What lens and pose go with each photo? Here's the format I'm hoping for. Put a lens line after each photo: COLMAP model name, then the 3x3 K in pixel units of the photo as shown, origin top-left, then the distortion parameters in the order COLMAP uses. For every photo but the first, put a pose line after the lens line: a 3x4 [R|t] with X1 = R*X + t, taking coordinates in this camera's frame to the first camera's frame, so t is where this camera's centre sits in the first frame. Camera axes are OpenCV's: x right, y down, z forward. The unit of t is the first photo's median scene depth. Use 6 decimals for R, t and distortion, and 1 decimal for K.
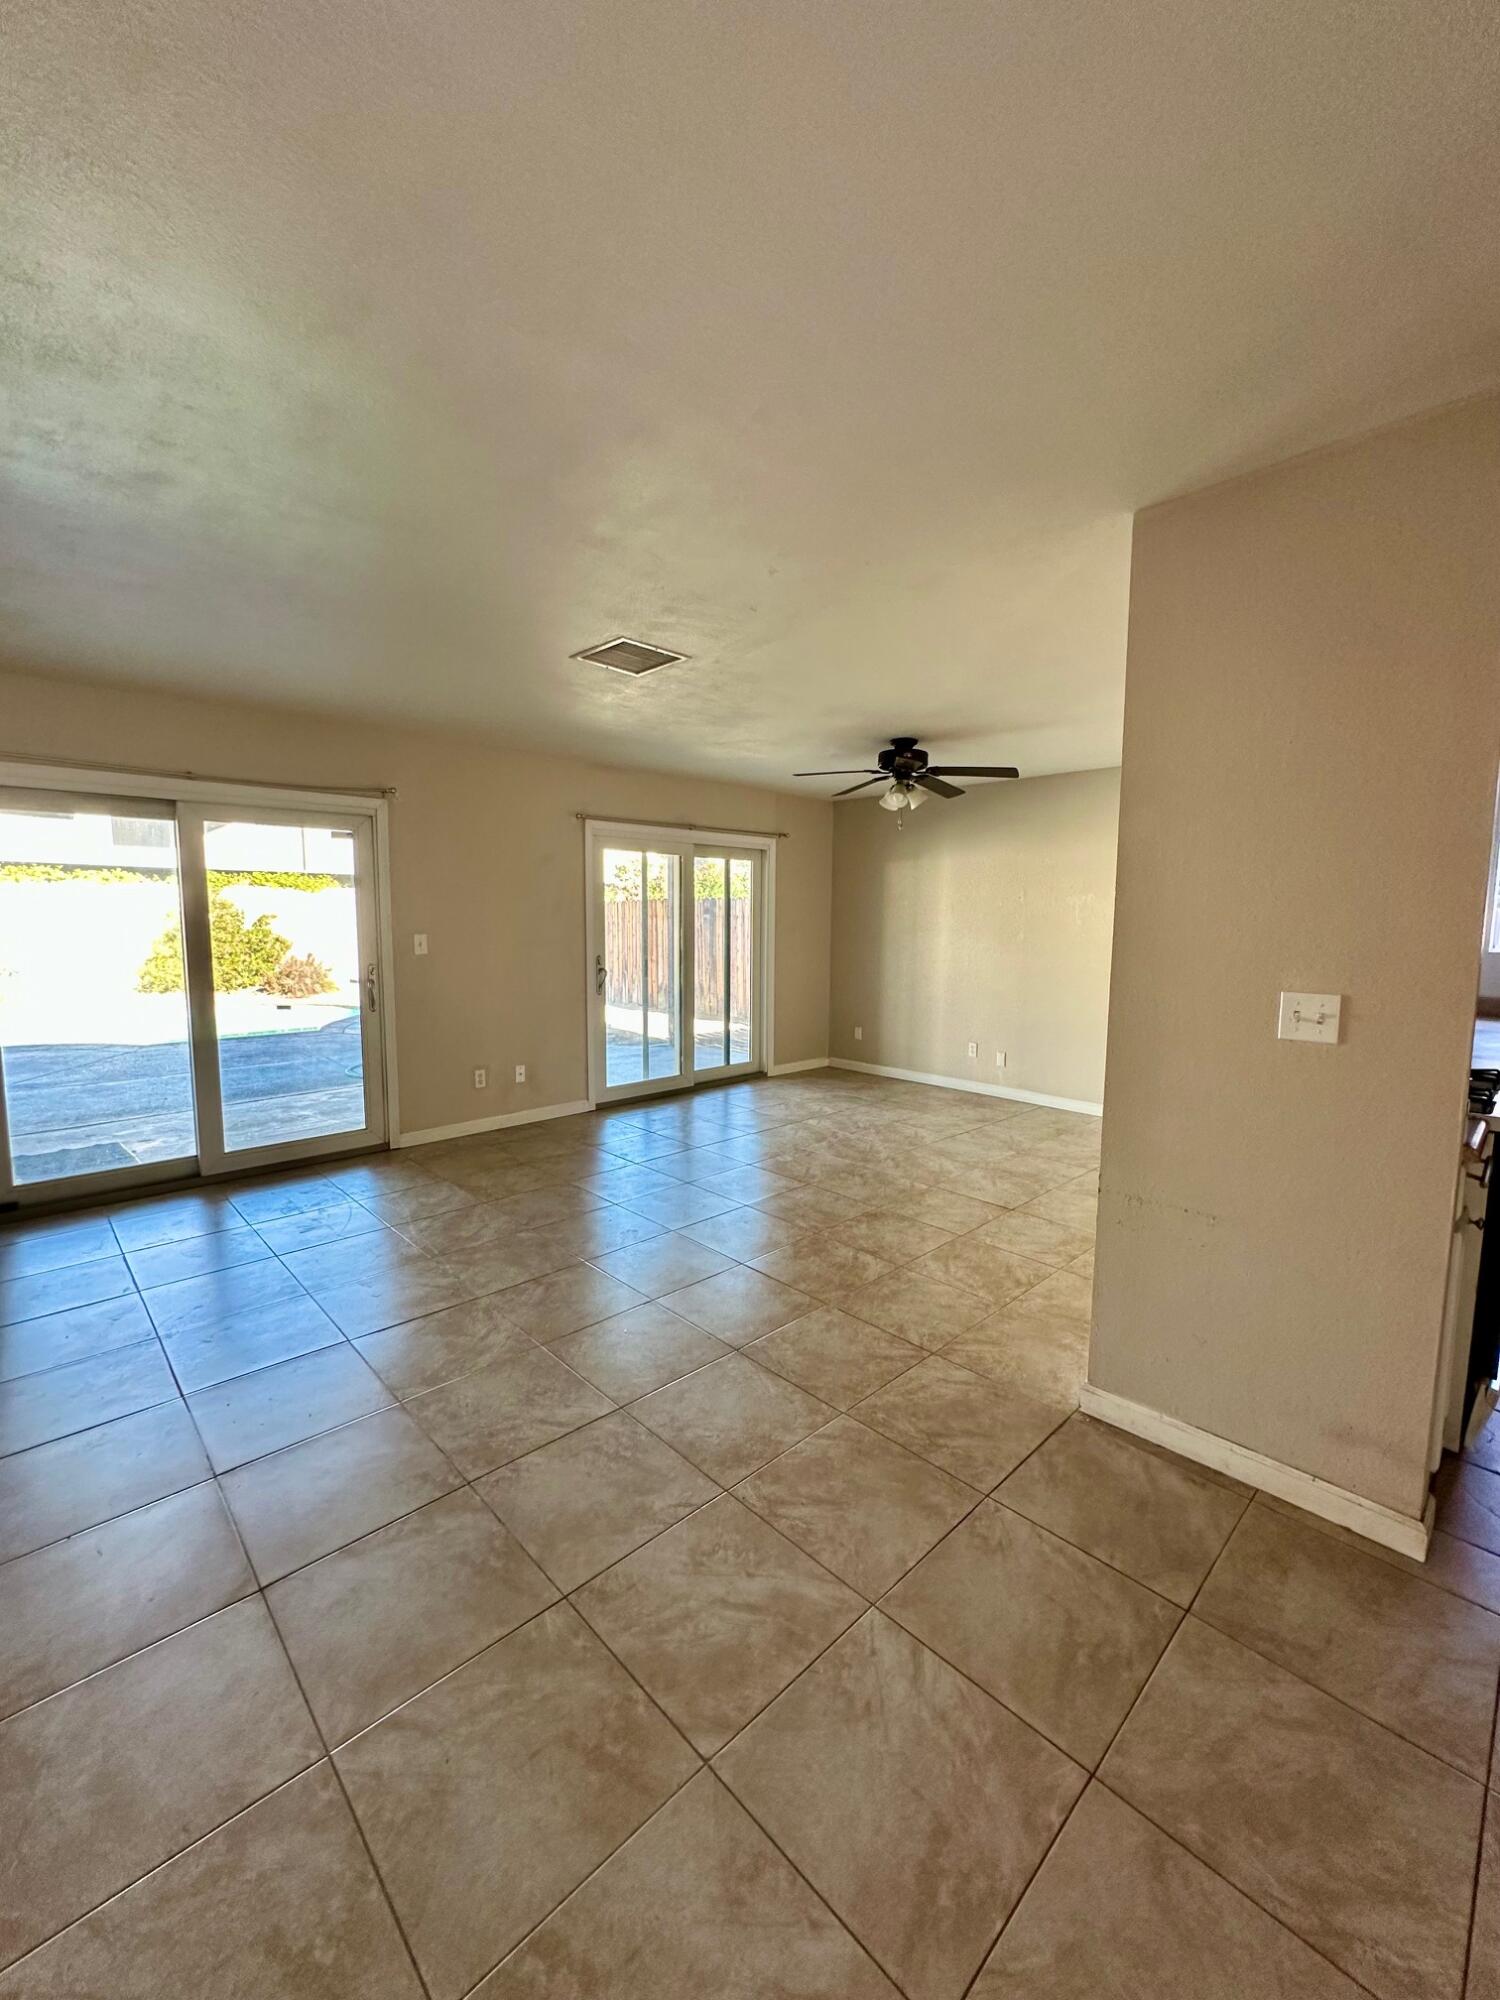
lens RADIAL K [[797.4, 0, 750.0], [0, 797.4, 1000.0], [0, 0, 1]] dist [-0.003098, 0.000855]
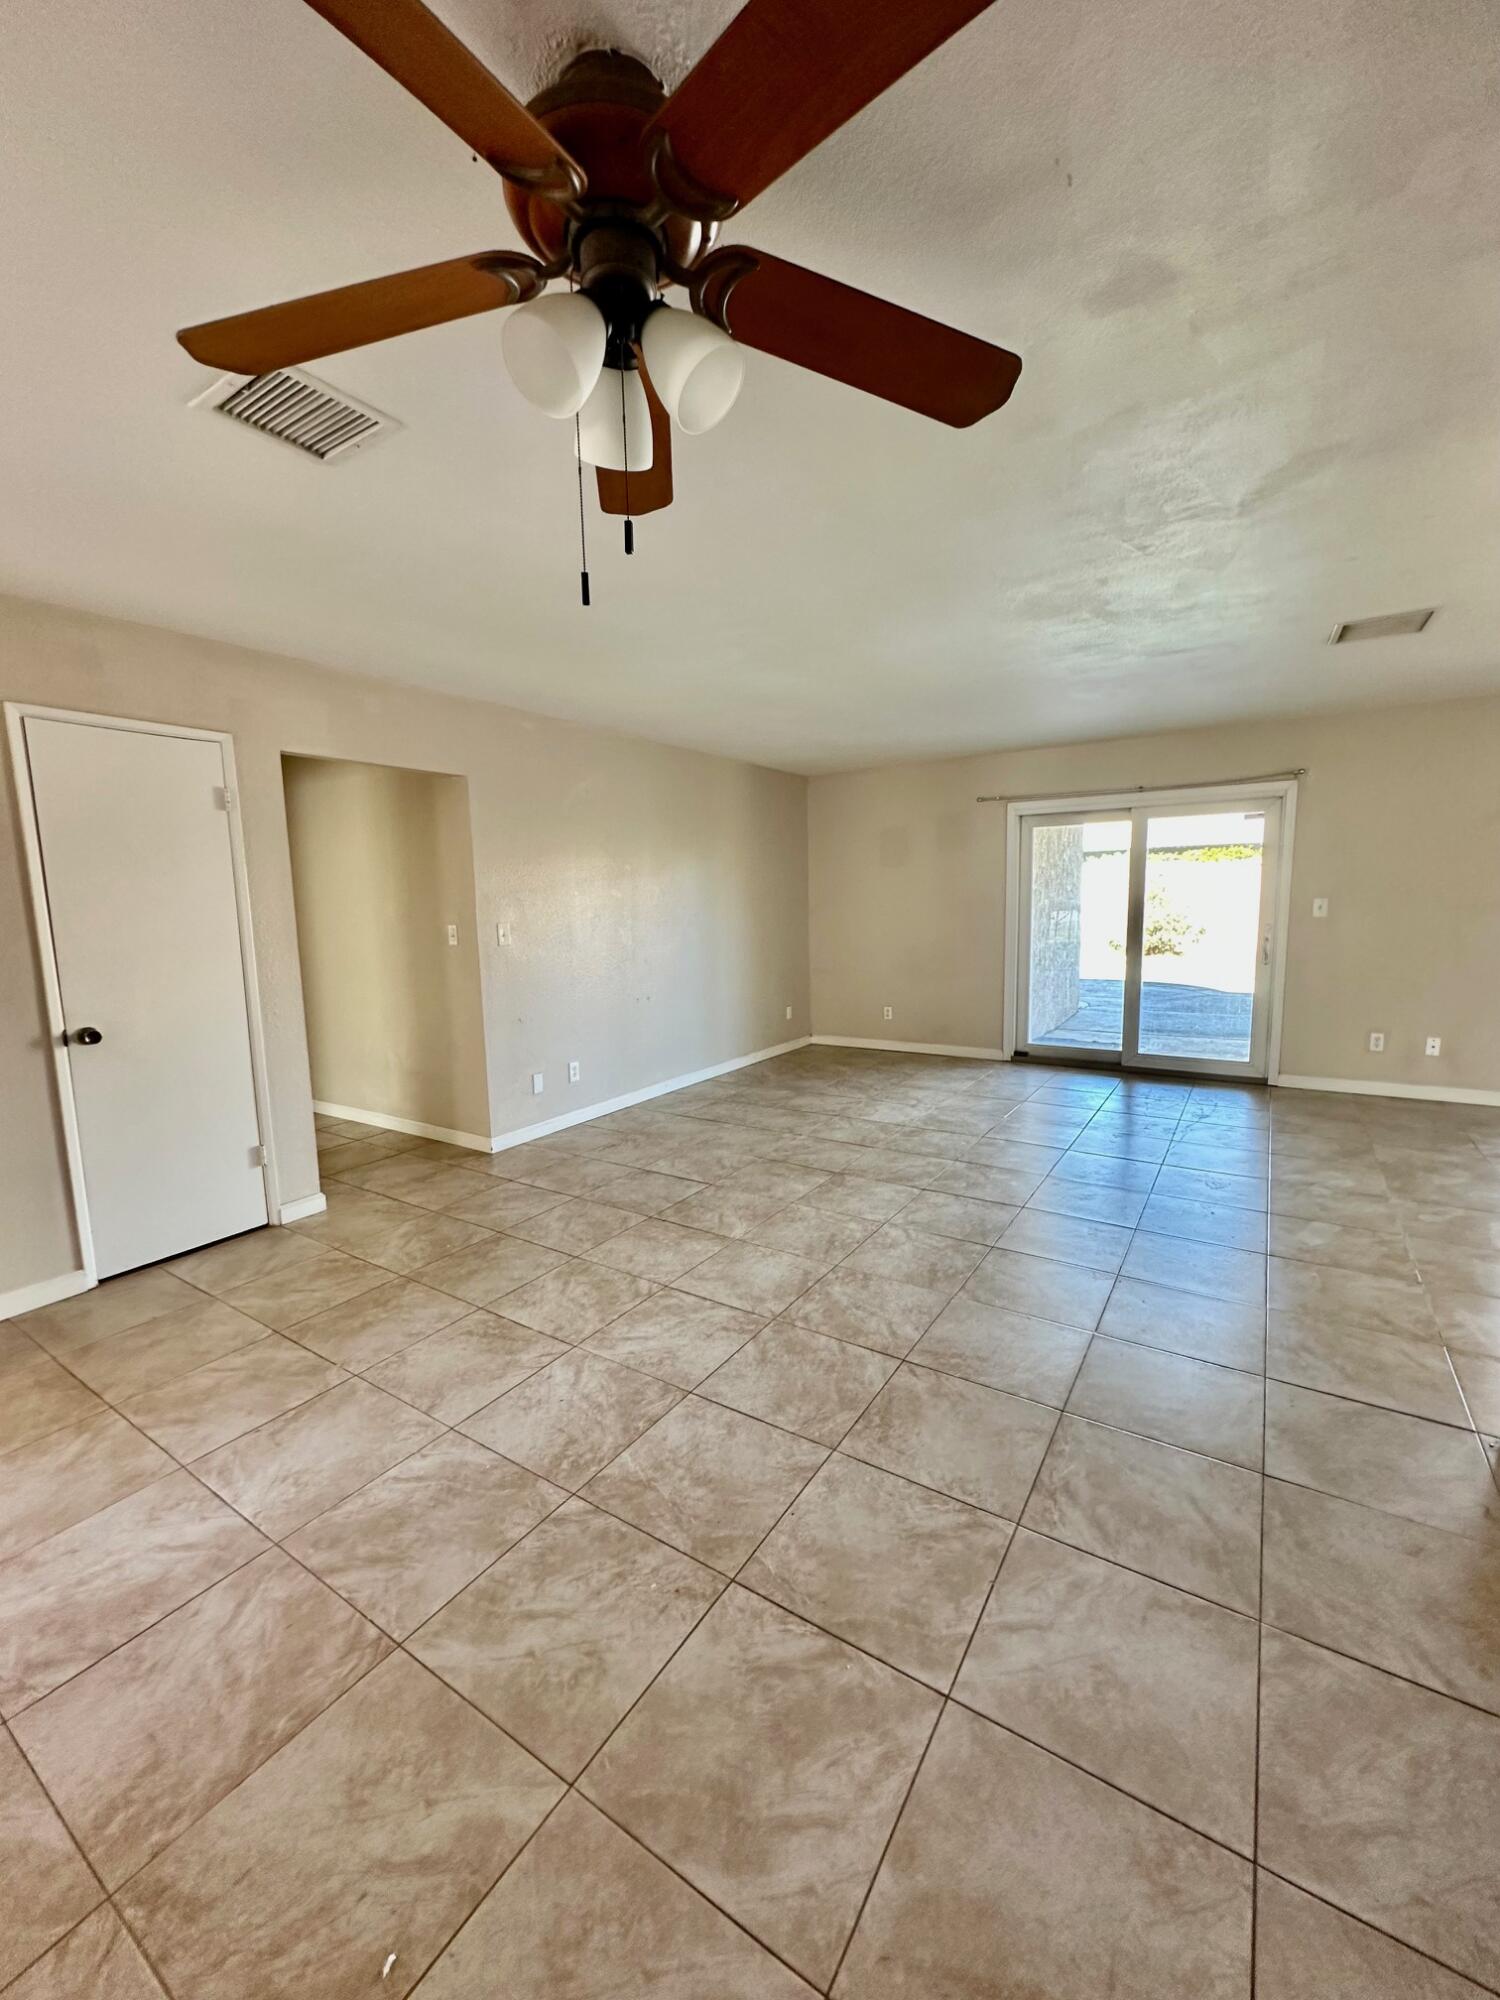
lens RADIAL K [[797.4, 0, 750.0], [0, 797.4, 1000.0], [0, 0, 1]] dist [-0.003098, 0.000855]
pose [[0.227334, 0.116467, -0.966827, 0.526469], [-0.079757, 0.991714, 0.100711, 0.008830], [0.970545, 0.054216, 0.234739, -0.013639]]
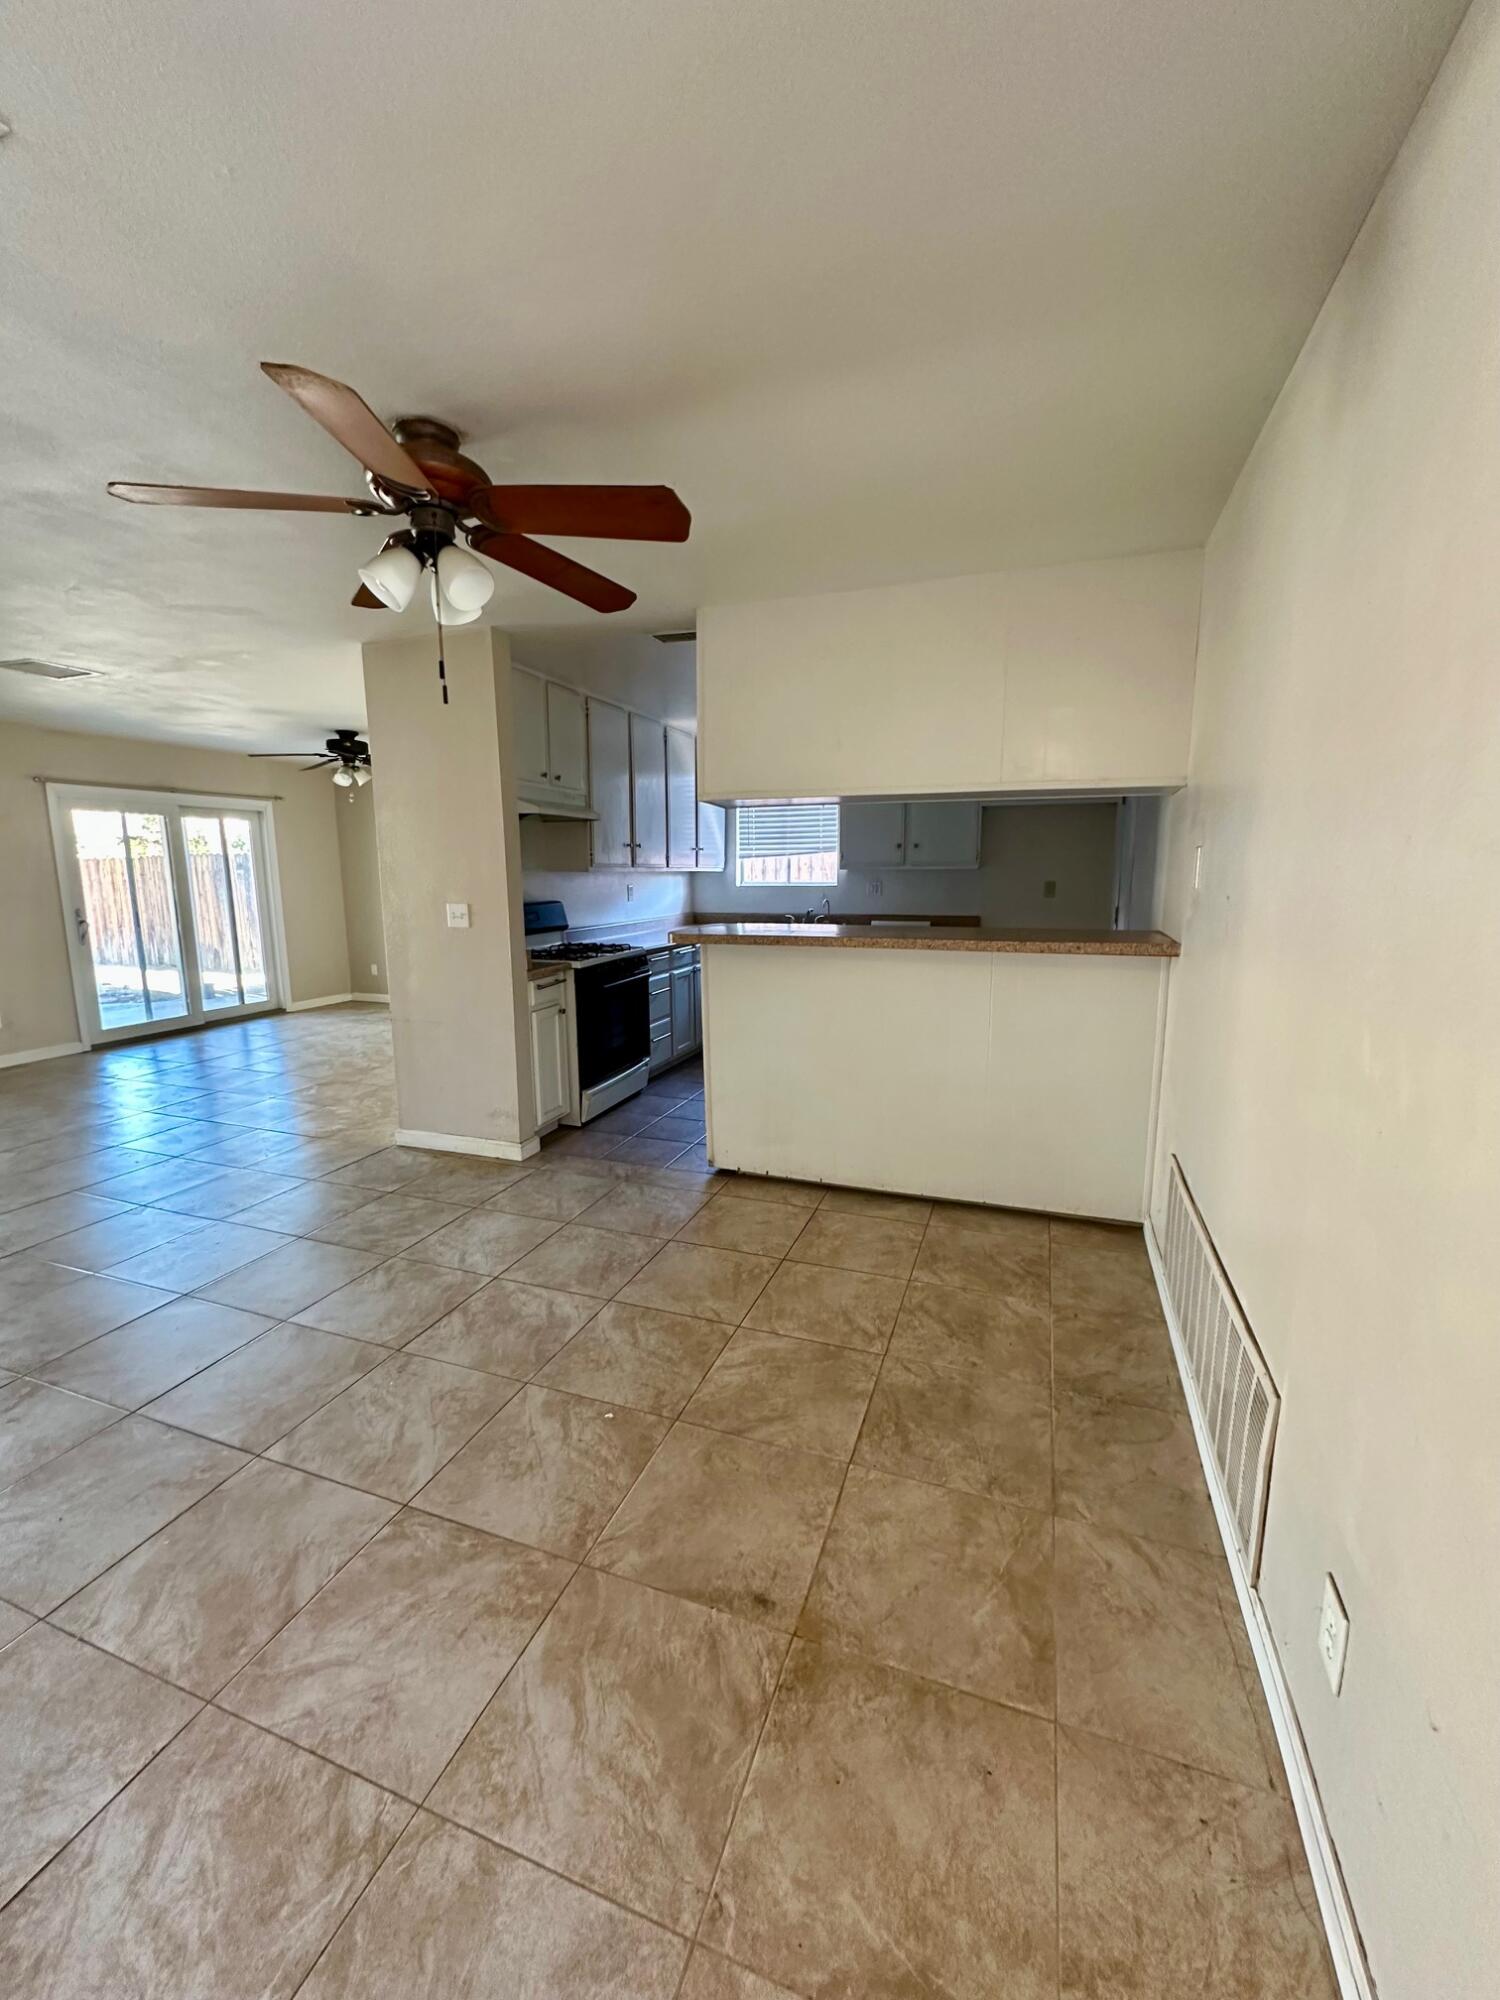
lens RADIAL K [[797.4, 0, 750.0], [0, 797.4, 1000.0], [0, 0, 1]] dist [-0.003098, 0.000855]
pose [[0.897221, -0.084621, 0.433399, 0.197123], [0.058976, 0.995637, 0.072305, 0.056231], [-0.437626, -0.039314, 0.898297, -0.494550]]
